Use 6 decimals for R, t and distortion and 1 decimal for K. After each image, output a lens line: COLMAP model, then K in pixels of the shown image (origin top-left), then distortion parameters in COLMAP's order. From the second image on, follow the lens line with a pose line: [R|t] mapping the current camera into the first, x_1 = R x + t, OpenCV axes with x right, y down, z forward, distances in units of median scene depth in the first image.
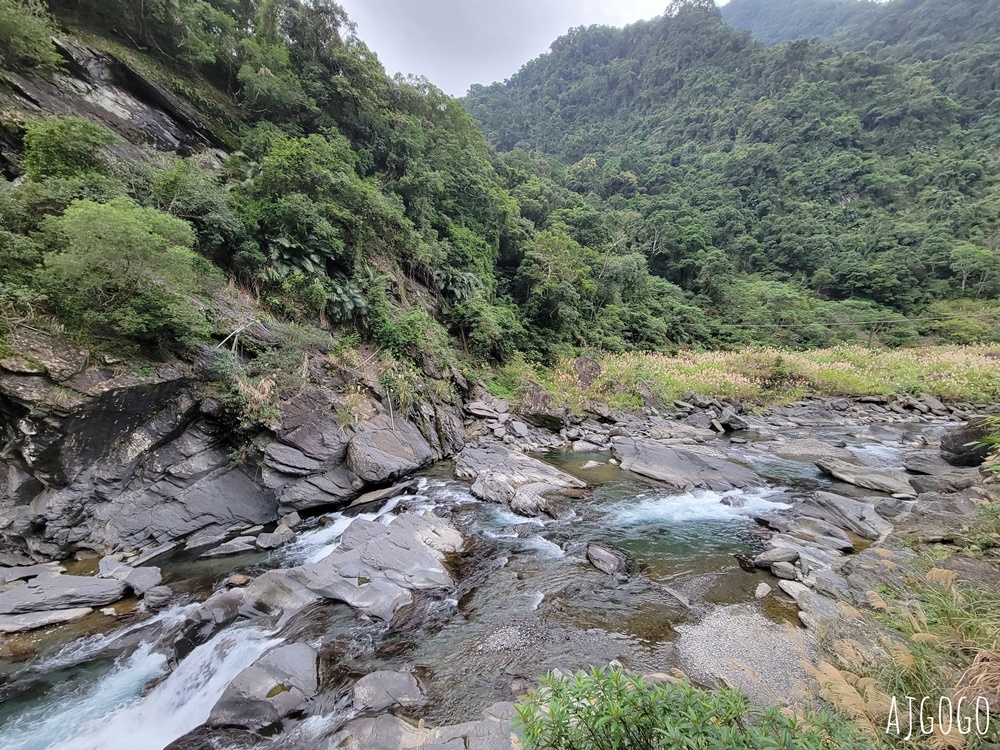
lens RADIAL K [[405.1, 0, 500.2], [0, 405.1, 379.0], [0, 0, 1]] dist [0.004564, -0.005726]
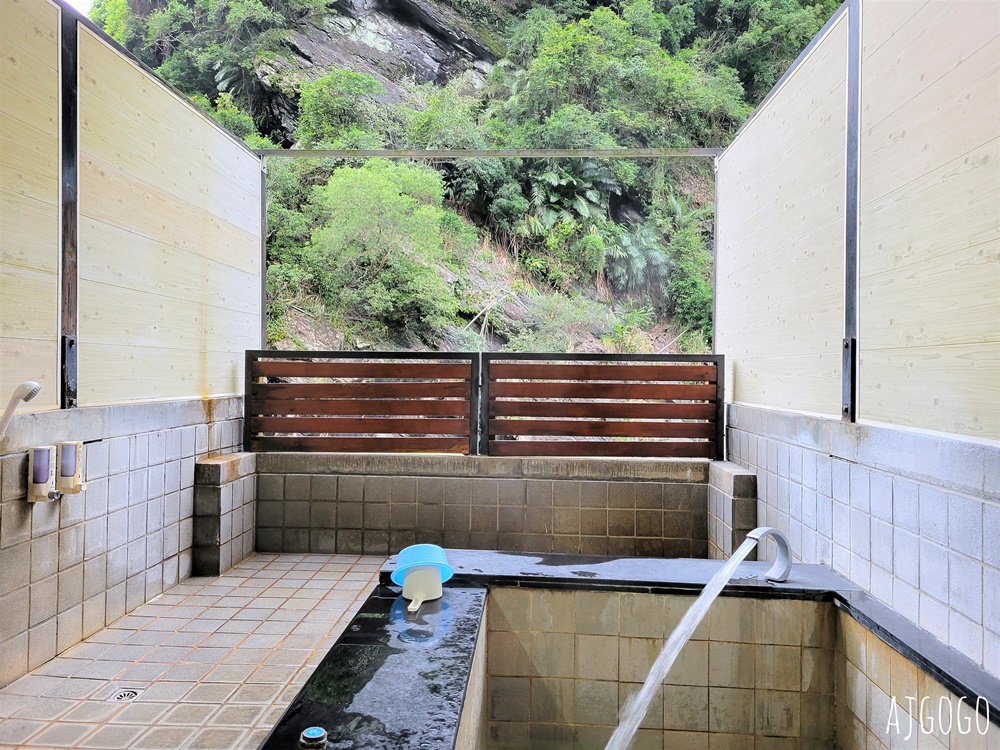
lens RADIAL K [[745.5, 0, 493.2], [0, 745.5, 370.3], [0, 0, 1]] dist [0.060336, -0.056149]
pose [[0.824333, 0.019823, -0.565759, 0.119141], [-0.035429, 0.999234, -0.016610, 0.016819], [0.564996, 0.033736, 0.824404, -0.106590]]
